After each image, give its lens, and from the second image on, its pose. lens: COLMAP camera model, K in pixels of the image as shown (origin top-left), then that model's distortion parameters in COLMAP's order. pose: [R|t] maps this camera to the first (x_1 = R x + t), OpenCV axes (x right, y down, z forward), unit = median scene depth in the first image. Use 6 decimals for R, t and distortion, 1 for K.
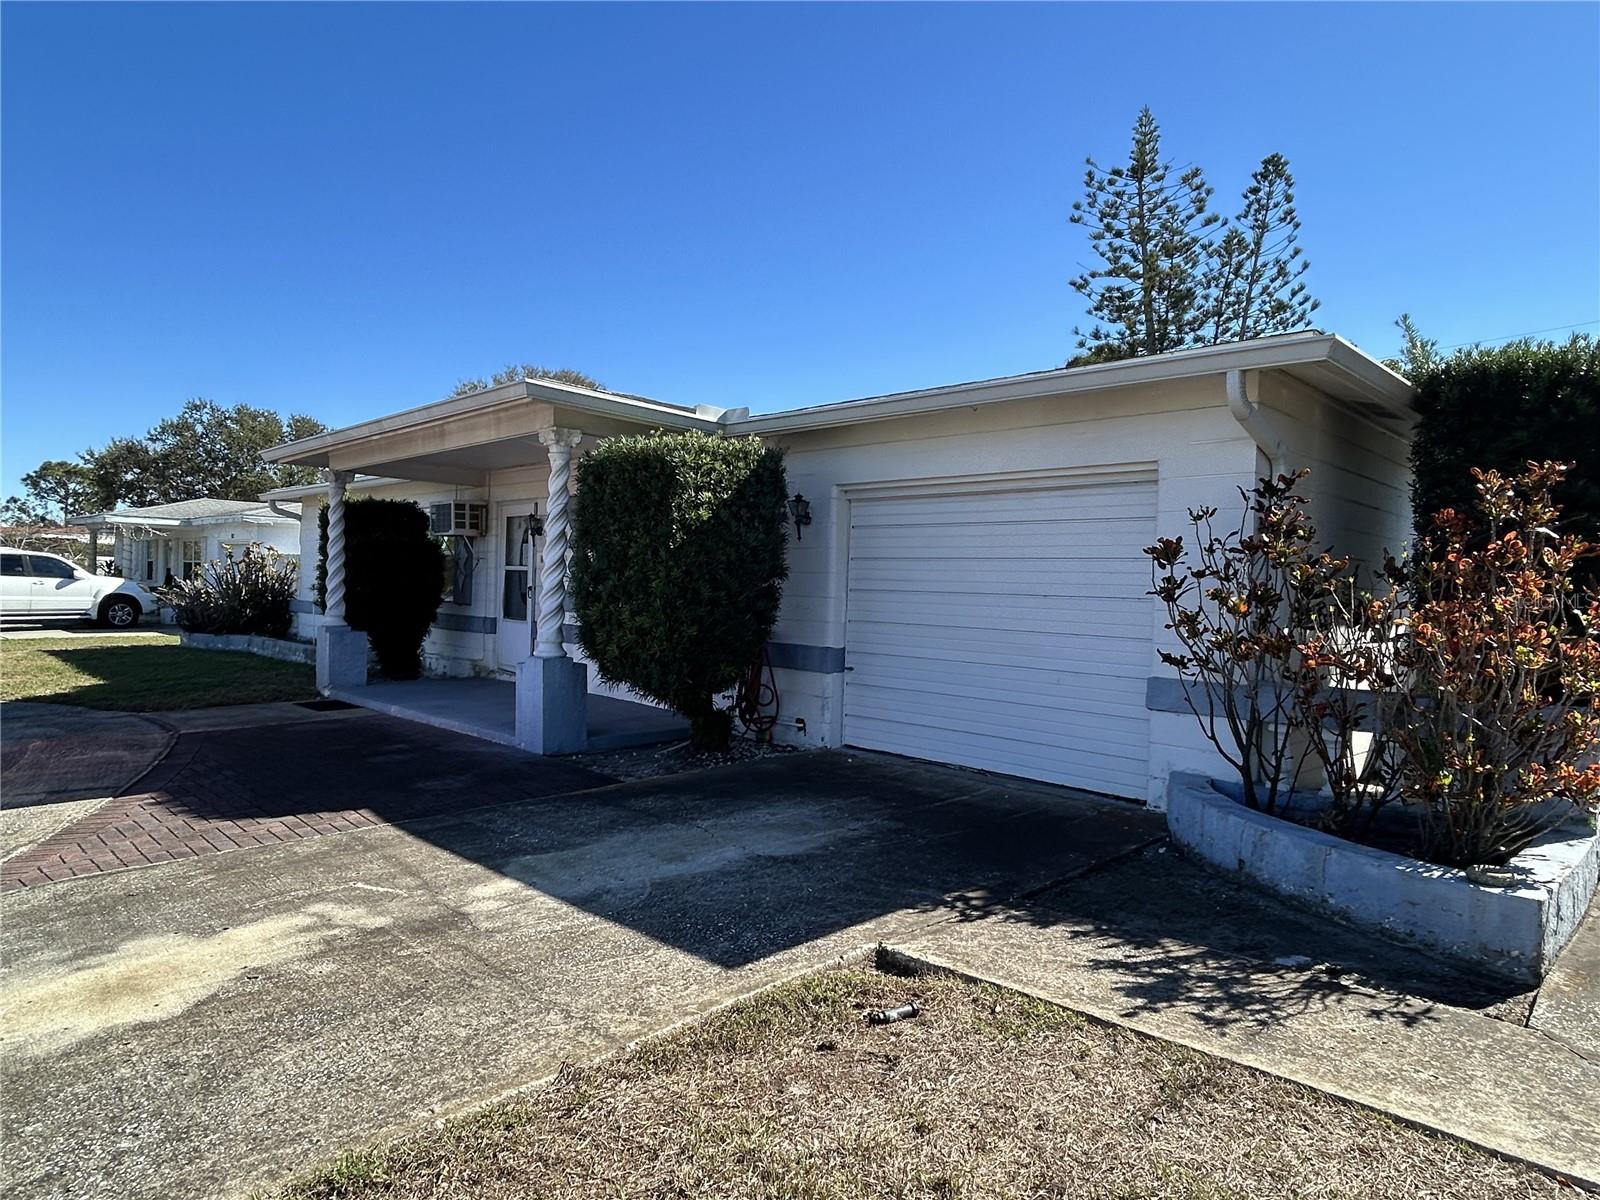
lens RADIAL K [[971.1, 0, 801.2], [0, 971.1, 602.2], [0, 0, 1]] dist [-0.004604, 0.002199]
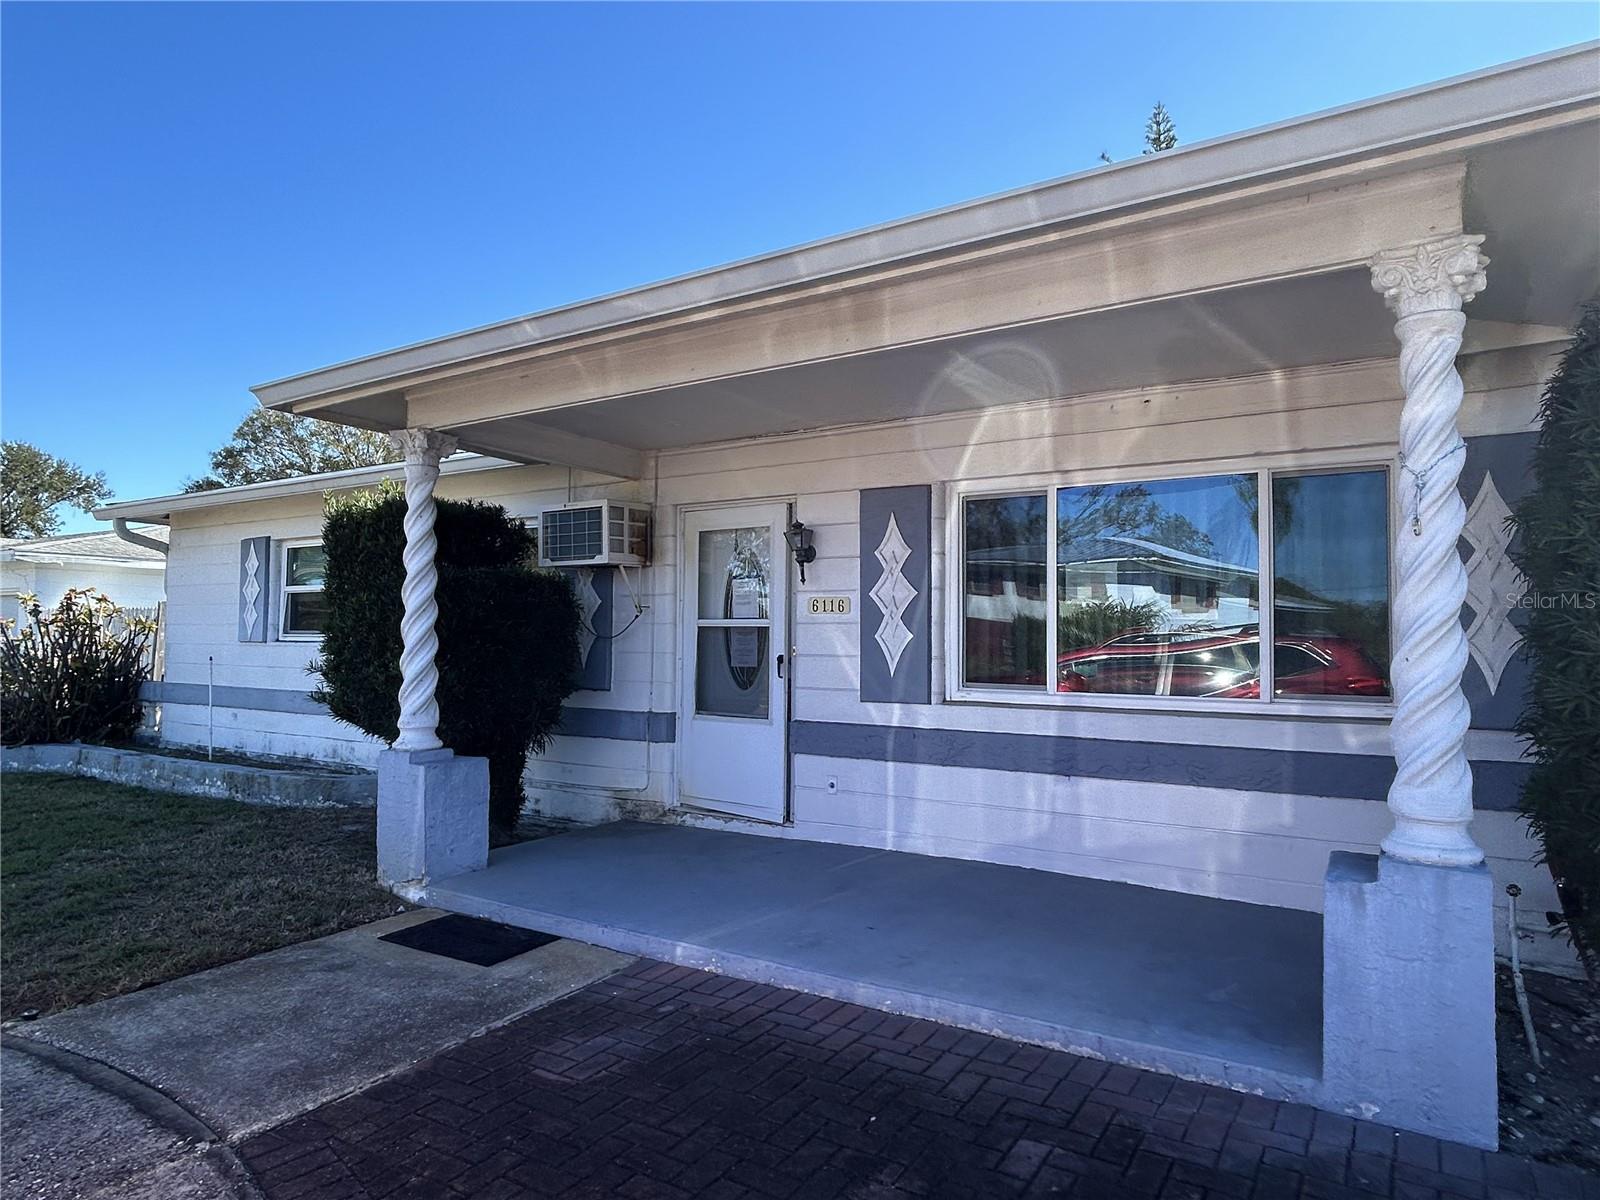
lens RADIAL K [[971.1, 0, 801.2], [0, 971.1, 598.9], [0, 0, 1]] dist [-0.004604, 0.002199]
pose [[0.974660, -0.010950, 0.223423, -0.552610], [0.023362, 0.998322, -0.052984, -0.027178], [-0.222468, 0.056861, 0.973280, 0.661867]]
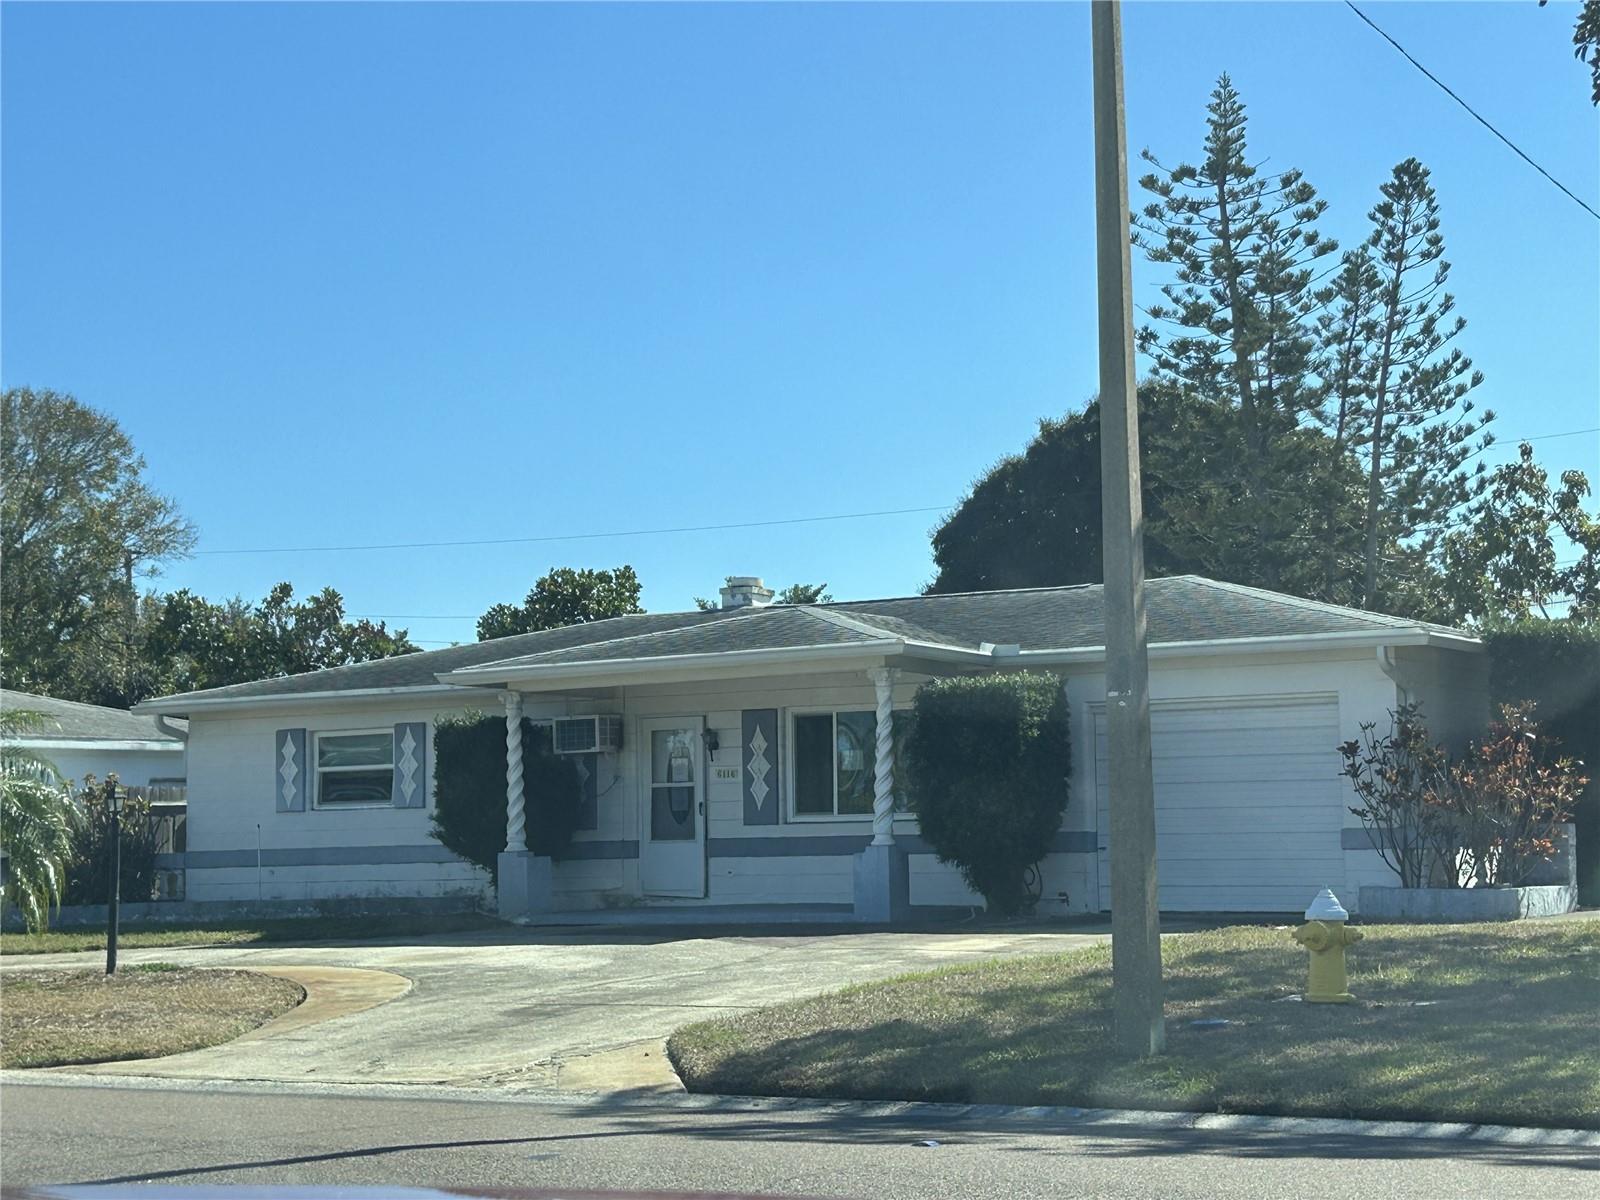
lens RADIAL K [[2809.4, 0, 795.8], [0, 2809.4, 609.9], [0, 0, 1]] dist [0.225614, 0.000000]
pose [[0.977029, -0.025669, 0.211555, -1.094409], [0.046842, 0.994309, -0.095689, 0.091711], [-0.207895, 0.103400, 0.972671, -2.475126]]
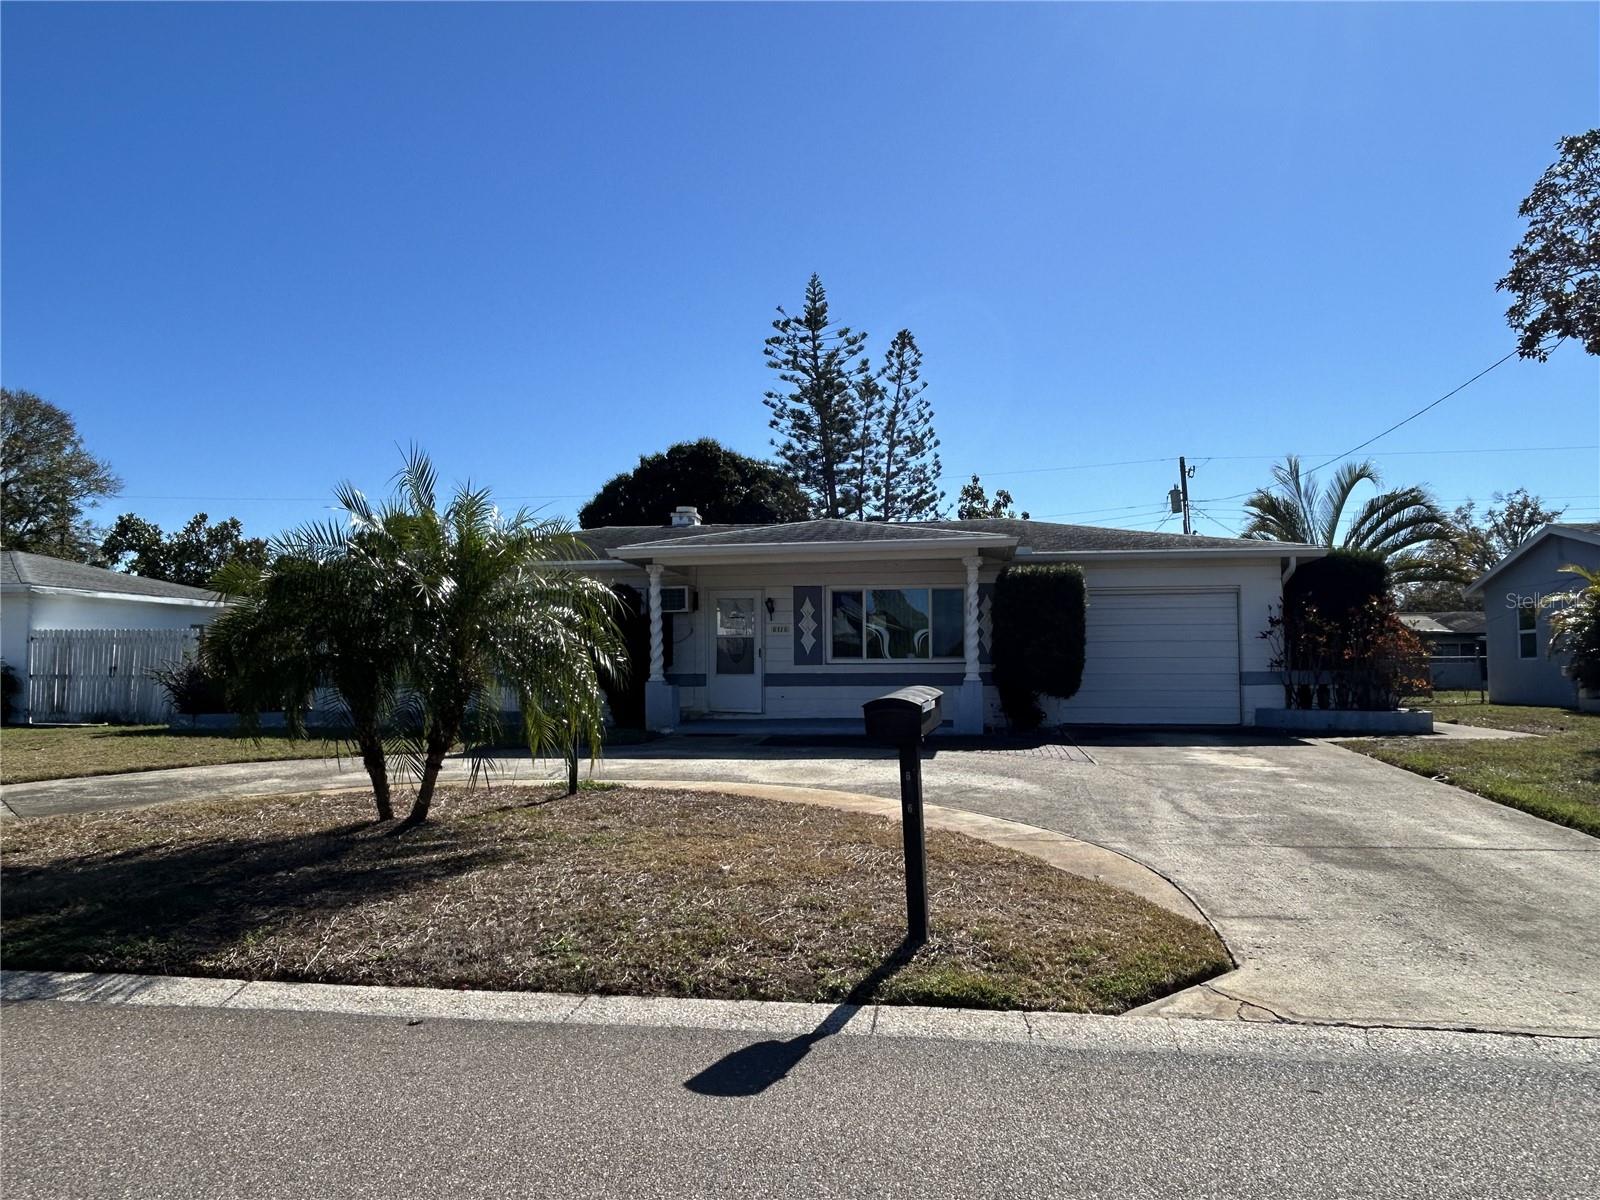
lens RADIAL K [[1156.0, 0, 781.7], [0, 1156.0, 588.8], [0, 0, 1]] dist [-0.005917, 0.006934]
pose [[0.808641, 0.010275, 0.588213, -1.753169], [0.036829, 0.997002, -0.068047, 0.016974], [-0.587149, 0.076689, 0.805838, -0.525511]]
